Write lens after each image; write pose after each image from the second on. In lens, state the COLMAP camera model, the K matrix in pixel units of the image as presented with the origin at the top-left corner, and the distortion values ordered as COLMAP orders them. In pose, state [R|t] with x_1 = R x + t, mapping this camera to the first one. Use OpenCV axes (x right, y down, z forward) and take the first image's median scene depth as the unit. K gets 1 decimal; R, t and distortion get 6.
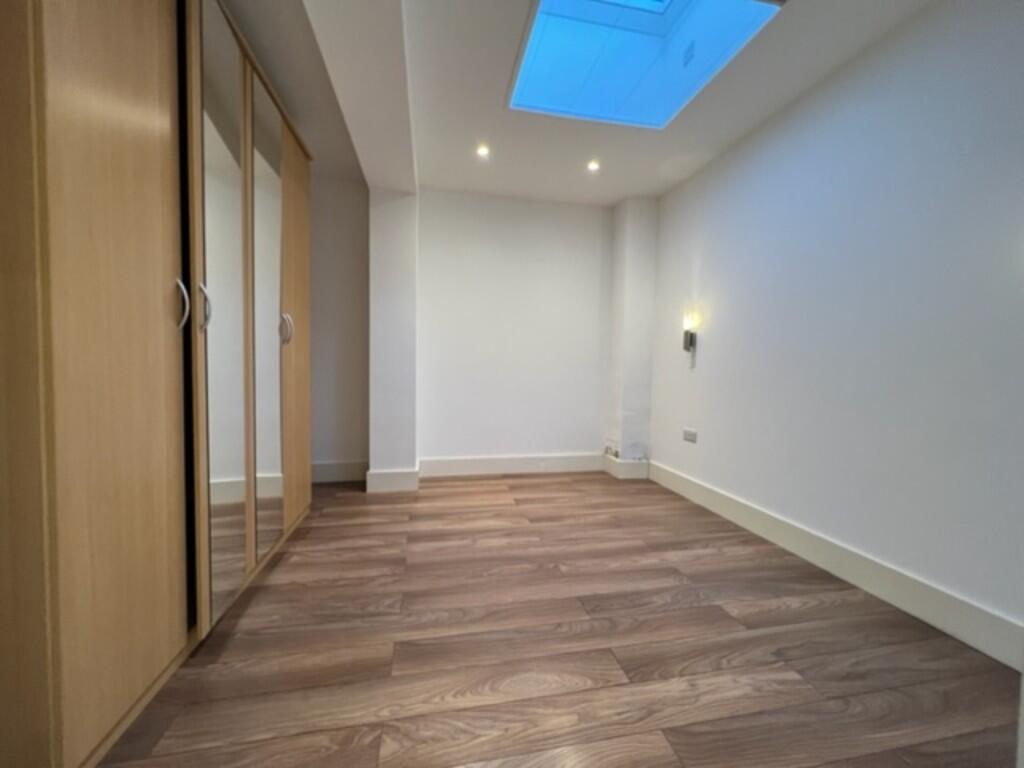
lens RADIAL K [[409.9, 0, 514.1], [0, 409.9, 381.2], [0, 0, 1]] dist [-0.000985, 0.000473]
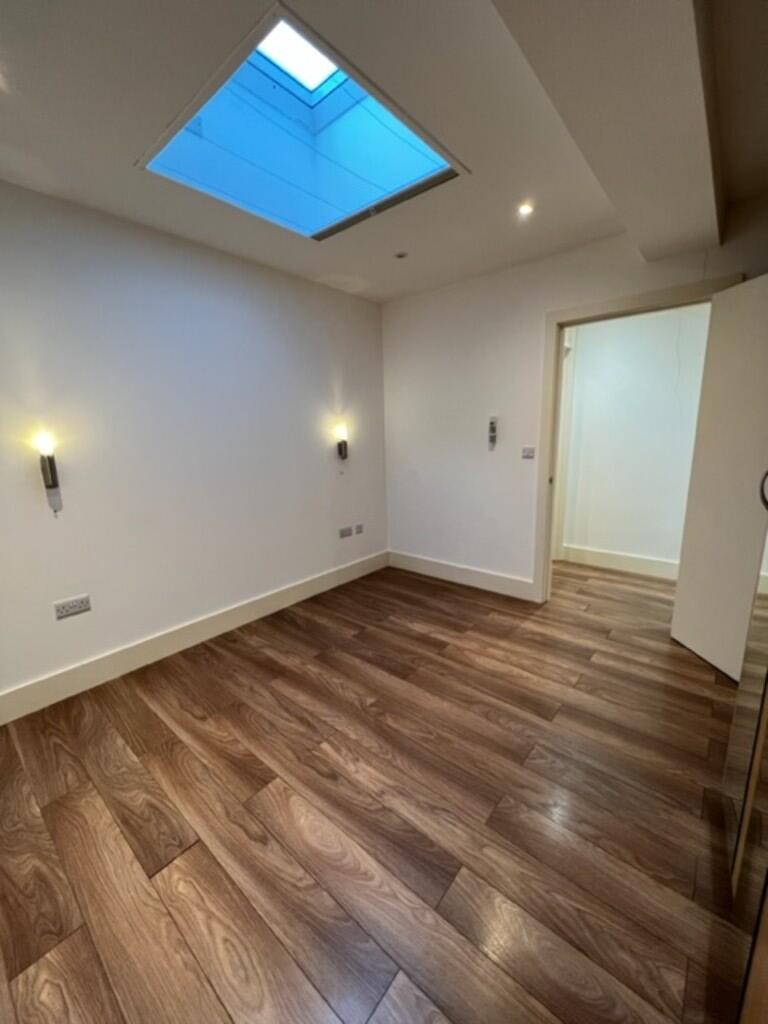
lens RADIAL K [[409.9, 0, 386.8], [0, 409.9, 514.8], [0, 0, 1]] dist [-0.000985, 0.000473]
pose [[-0.621725, -0.159909, 0.766738, -0.661775], [0.045403, 0.969932, 0.239103, -0.260614], [-0.781919, 0.183469, -0.595770, 1.587888]]
